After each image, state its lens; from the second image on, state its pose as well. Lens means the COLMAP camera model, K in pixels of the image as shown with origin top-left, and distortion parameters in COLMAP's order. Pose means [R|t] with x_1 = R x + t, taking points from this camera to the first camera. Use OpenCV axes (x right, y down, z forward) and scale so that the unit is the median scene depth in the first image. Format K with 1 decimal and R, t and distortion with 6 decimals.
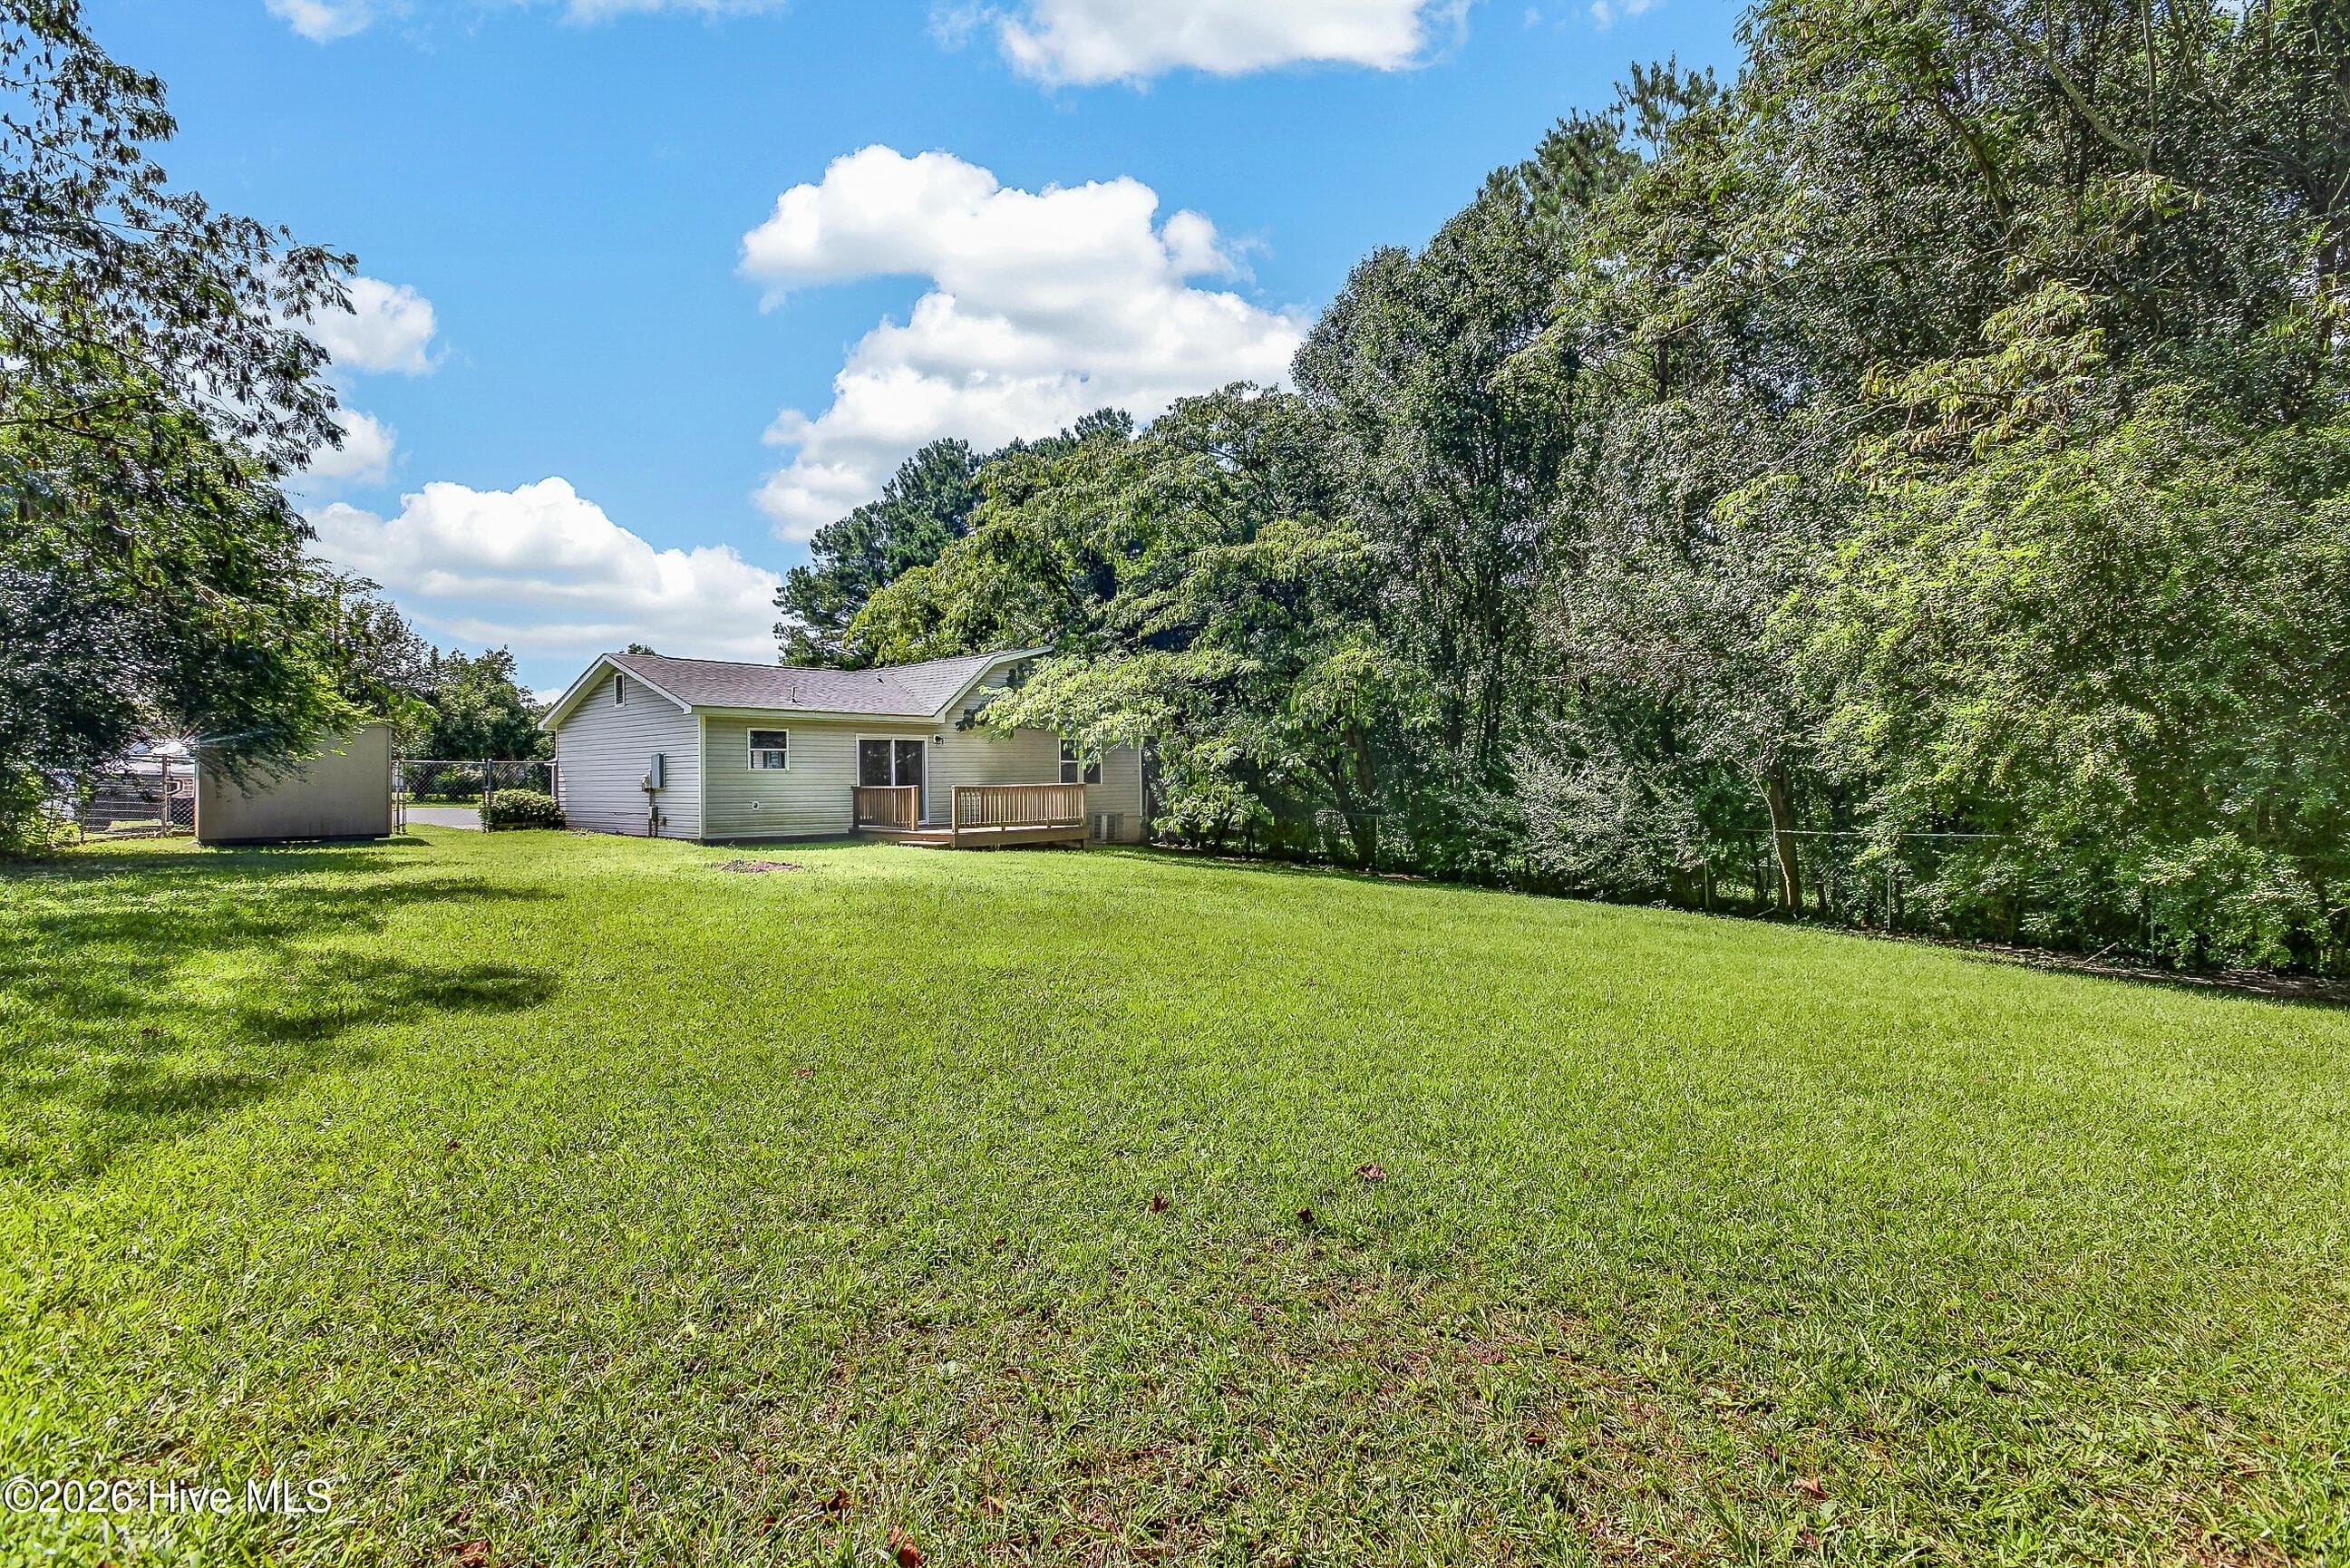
lens RADIAL K [[1227.9, 0, 1187.3], [0, 1227.9, 773.6], [0, 0, 1]] dist [-0.009087, 0.000587]
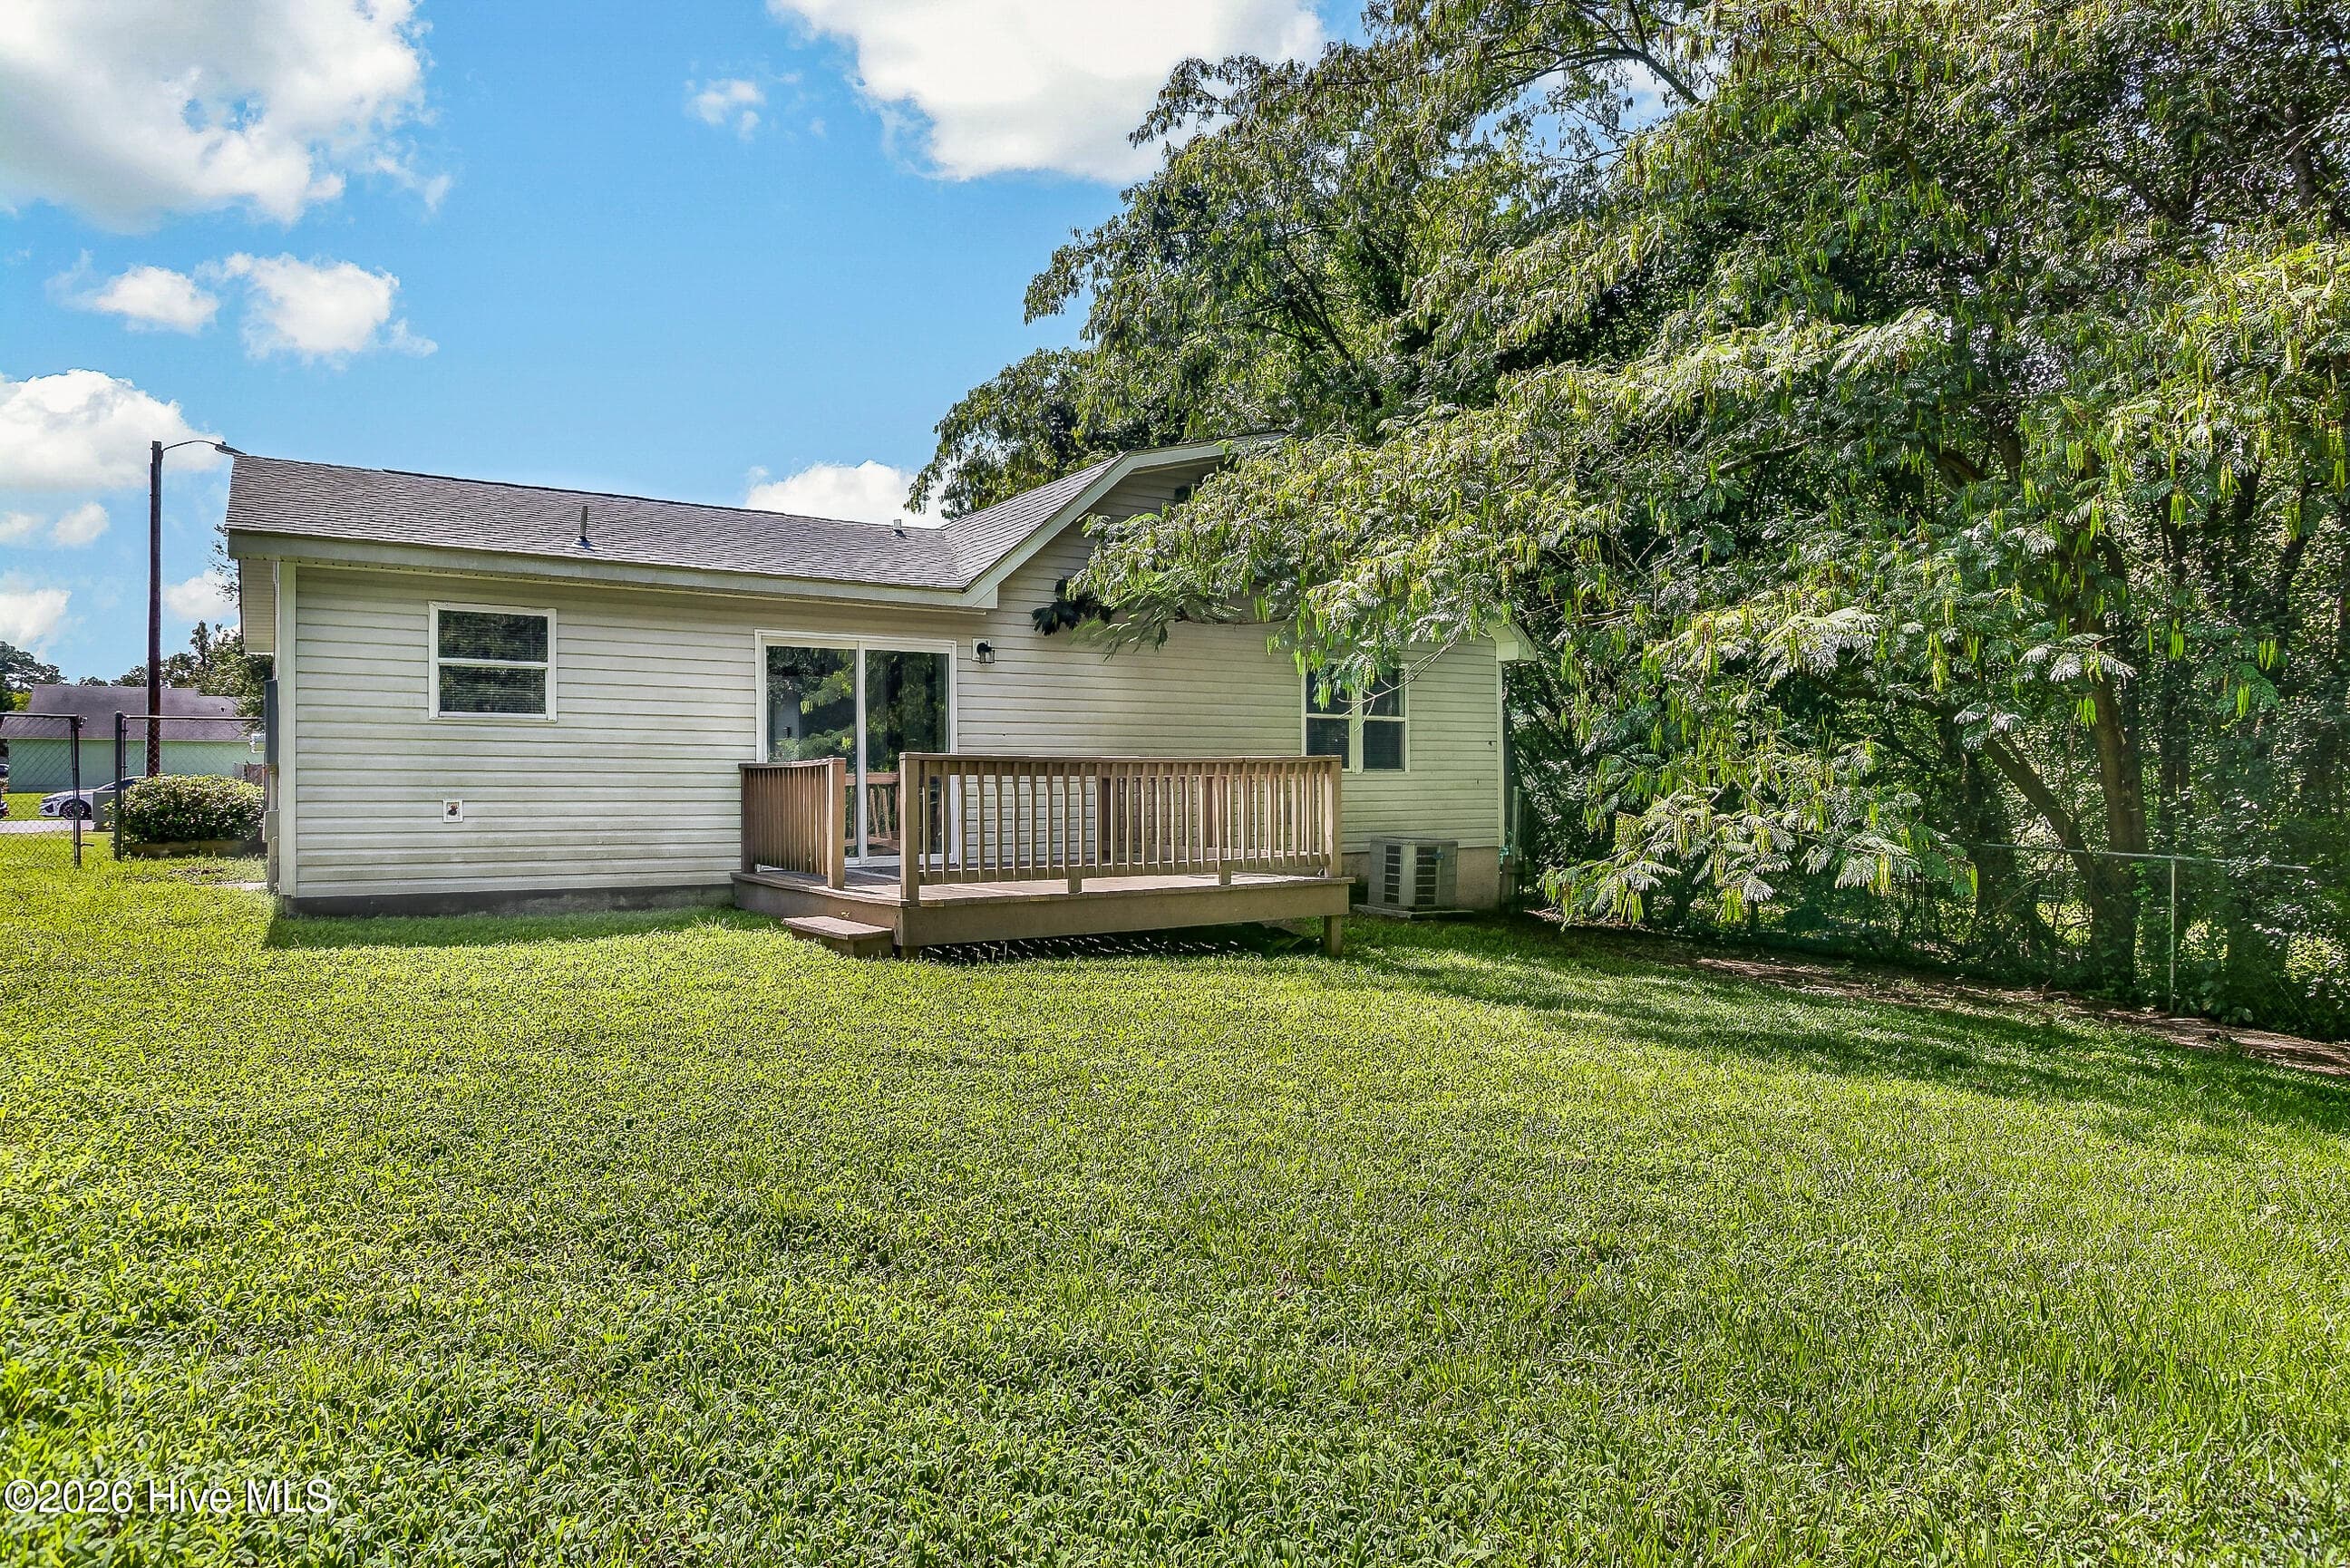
lens RADIAL K [[1478.9, 0, 1175.0], [0, 1478.9, 784.0], [0, 0, 1]] dist [-0.033607, 0.000820]
pose [[0.966977, 0.002631, -0.254852, -0.021343], [-0.001601, 0.999990, 0.004248, 0.014440], [0.254860, -0.003699, 0.966971, 0.586076]]
